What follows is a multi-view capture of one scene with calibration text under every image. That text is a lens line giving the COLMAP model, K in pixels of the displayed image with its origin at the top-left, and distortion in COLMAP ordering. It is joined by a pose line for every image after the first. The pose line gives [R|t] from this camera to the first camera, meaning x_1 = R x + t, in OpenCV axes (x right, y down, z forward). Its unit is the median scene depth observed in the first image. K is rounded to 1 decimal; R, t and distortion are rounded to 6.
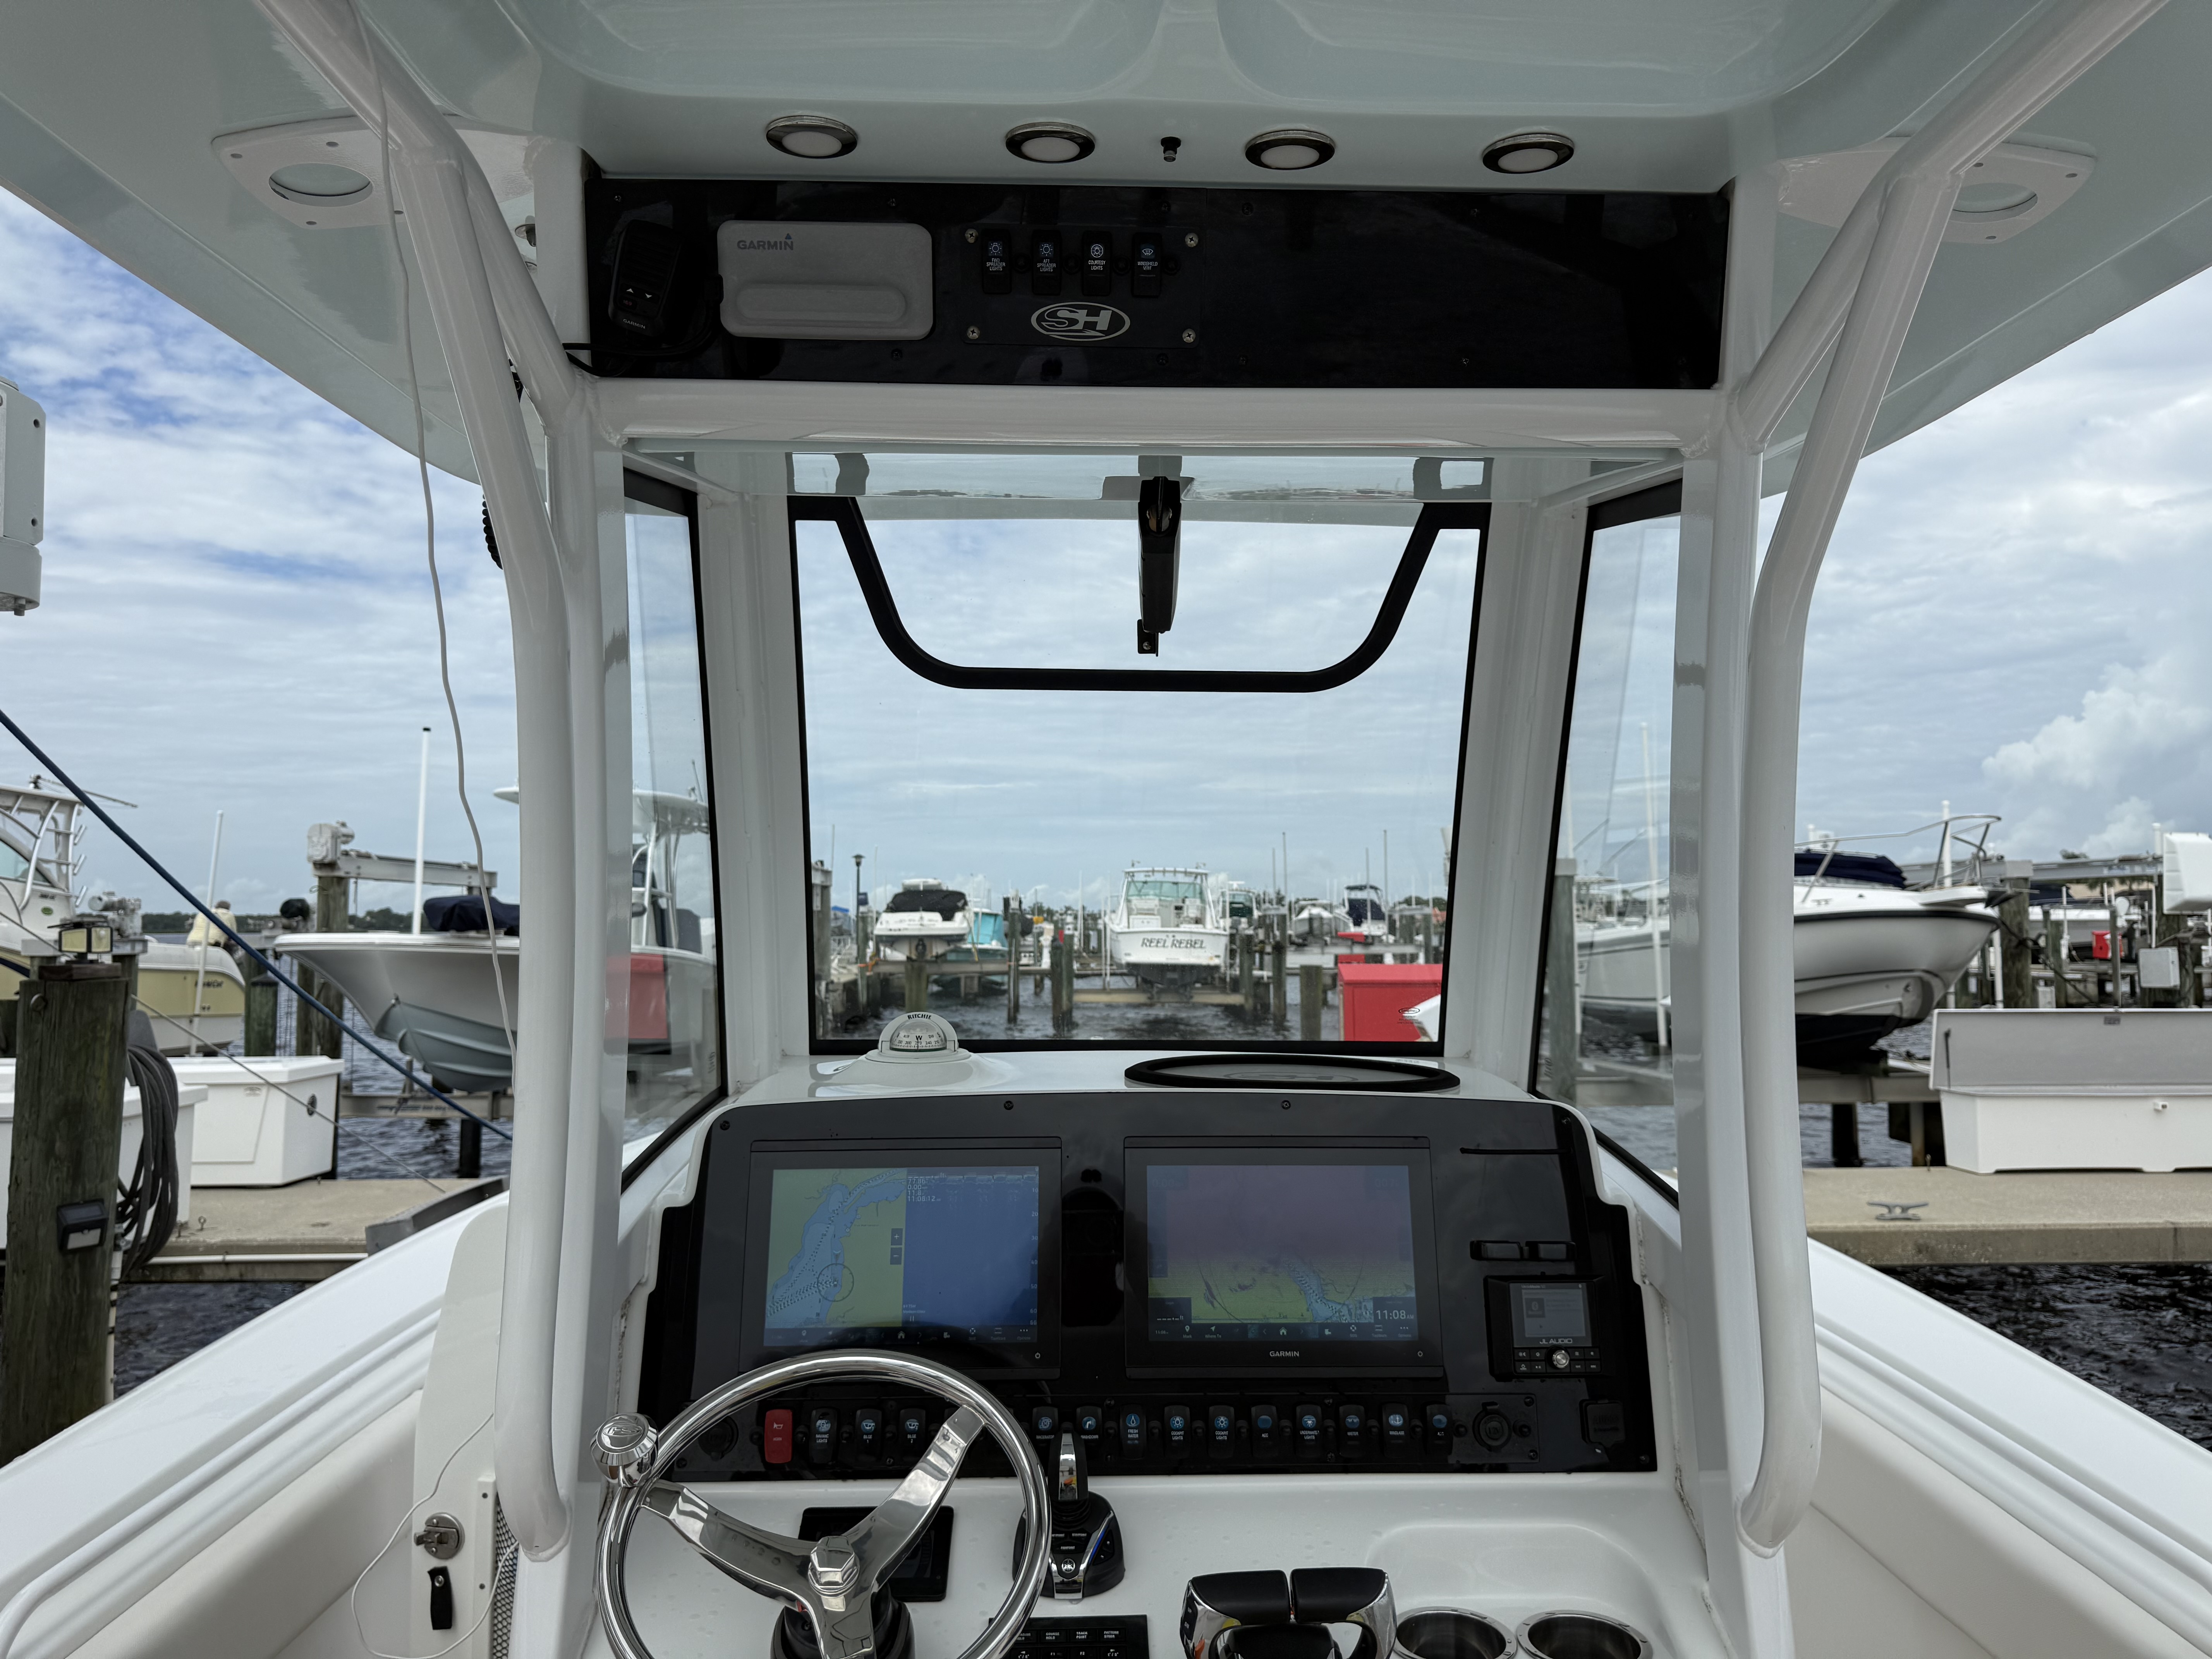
lens RADIAL K [[1582.1, 0, 1122.3], [0, 1582.1, 822.9], [0, 0, 1]] dist [0.007668, -0.000776]
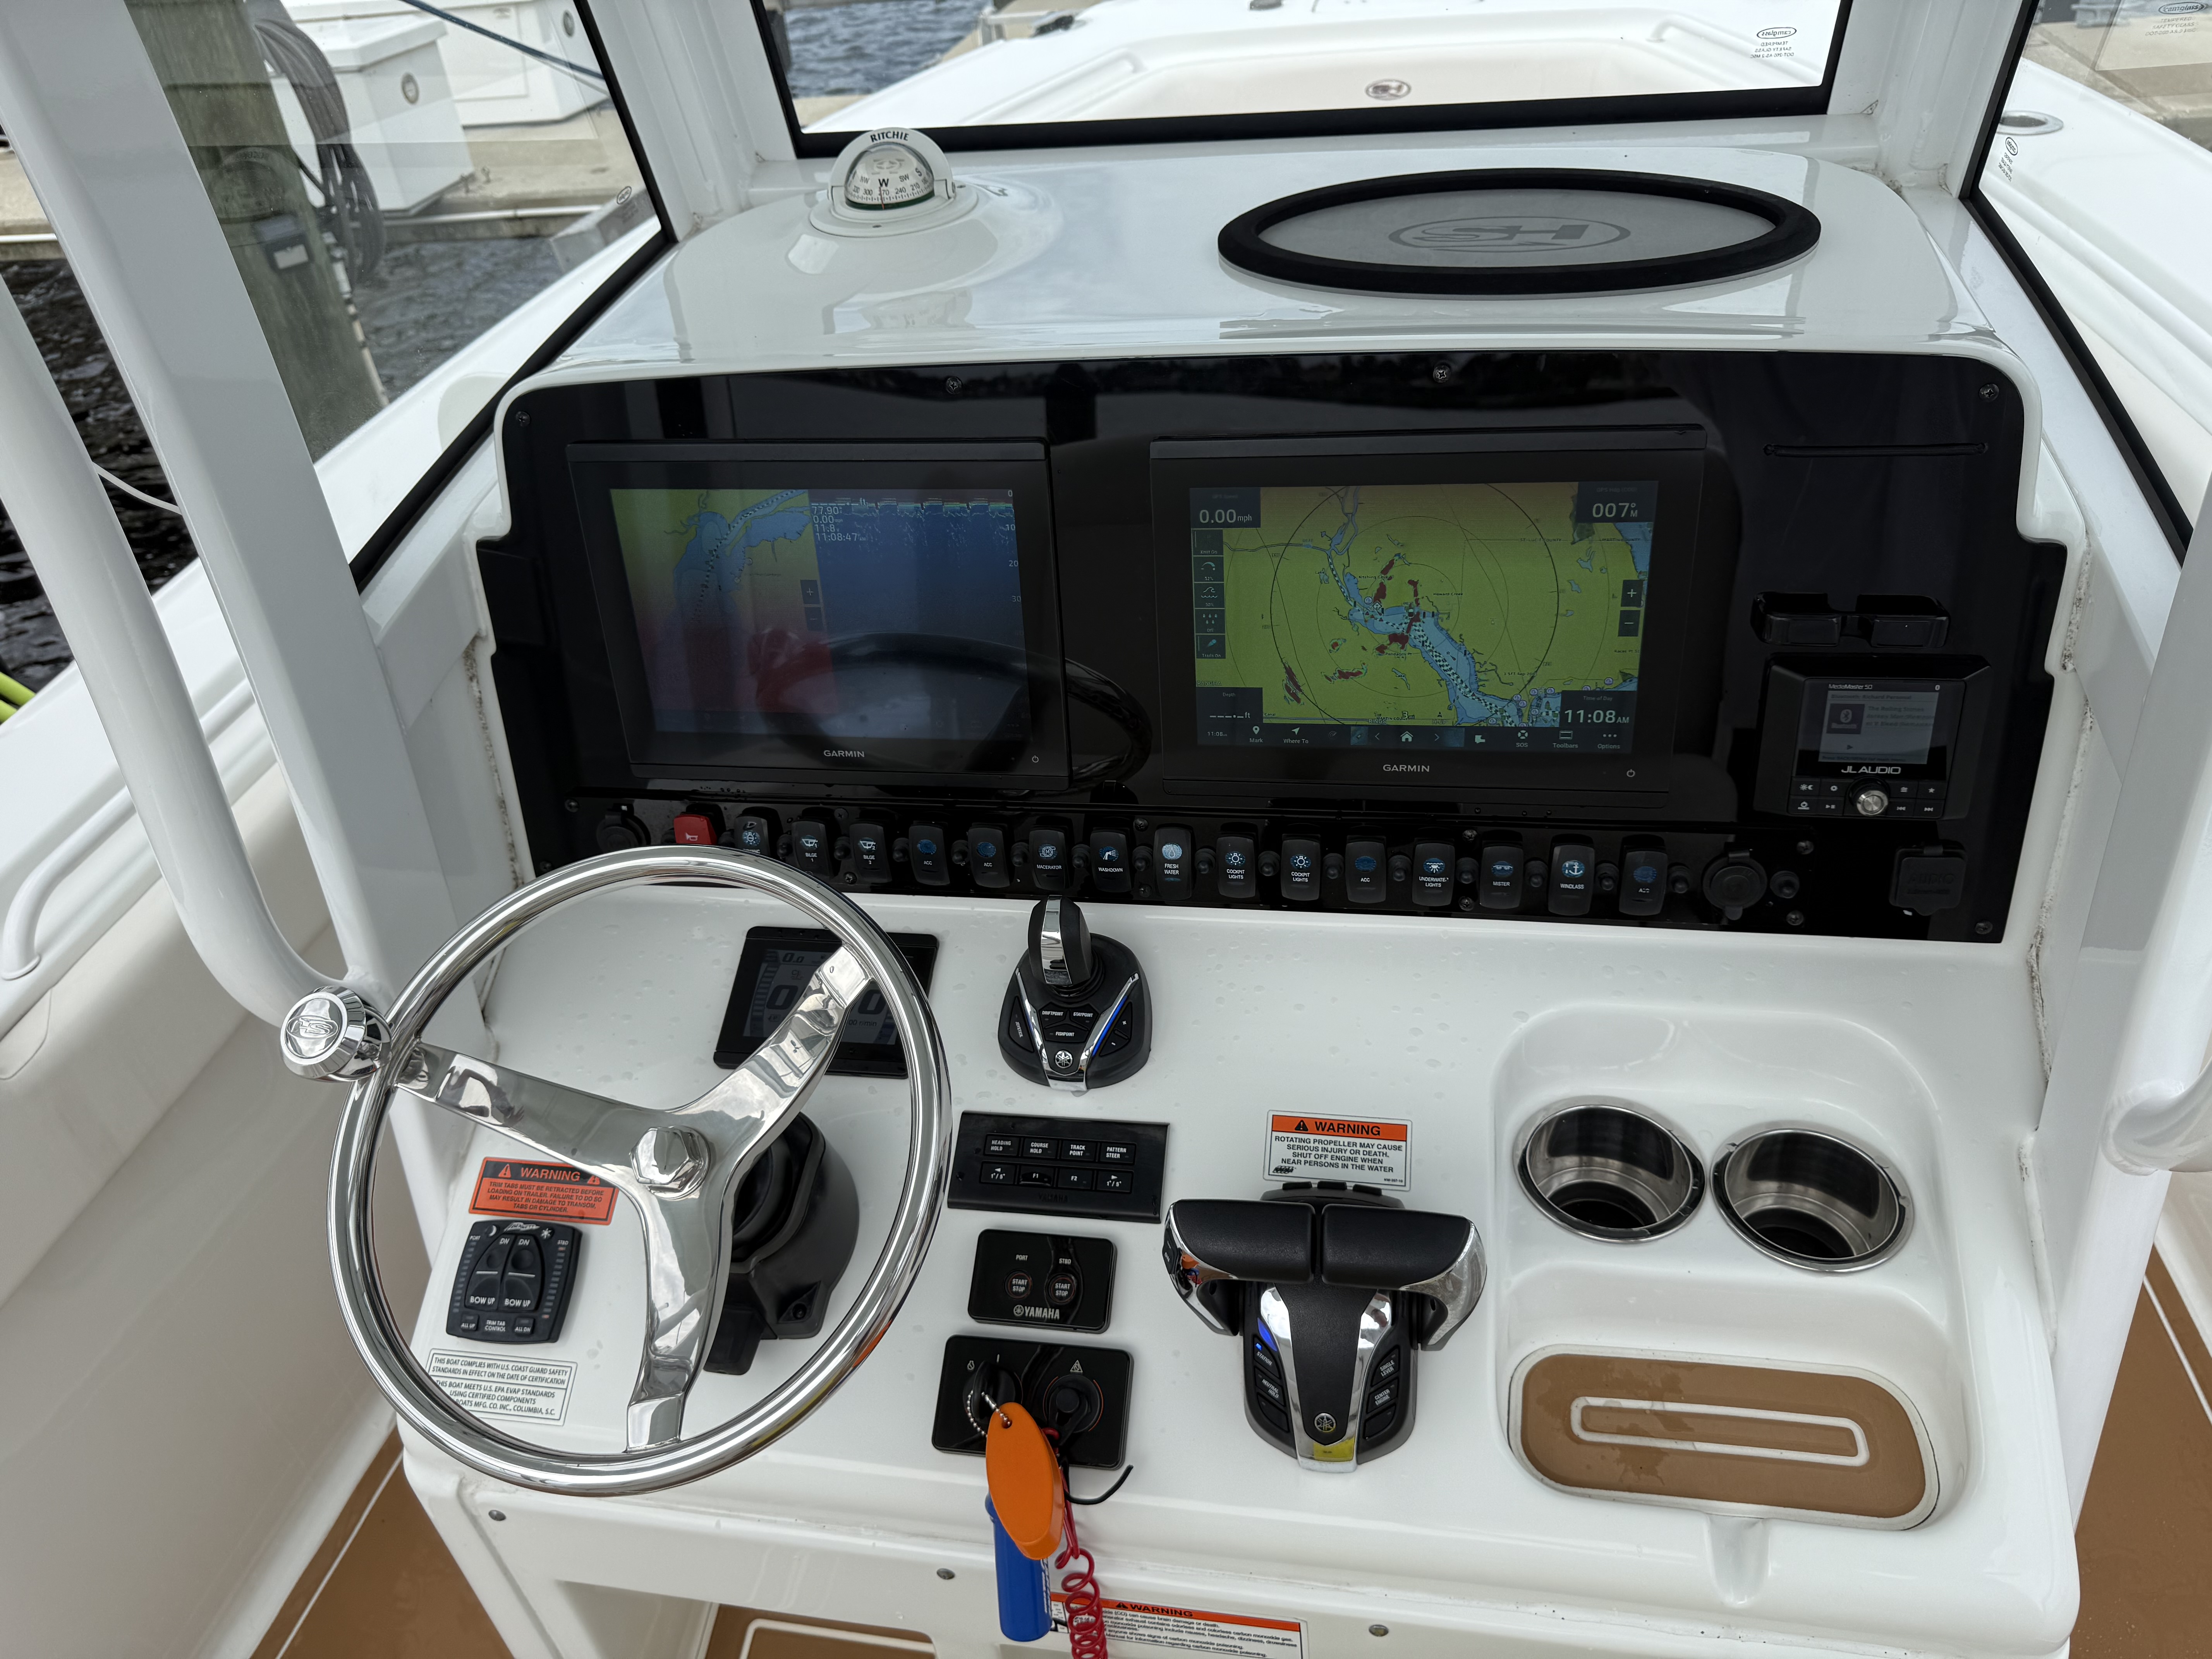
lens RADIAL K [[1567.5, 0, 1106.0], [0, 1567.5, 829.5], [0, 0, 1]] dist [0.004869, 0.005416]
pose [[0.974405, 0.055753, -0.217777, 0.121836], [0.097054, 0.769486, 0.631247, -0.055738], [0.202770, -0.636226, 0.744380, 0.483302]]
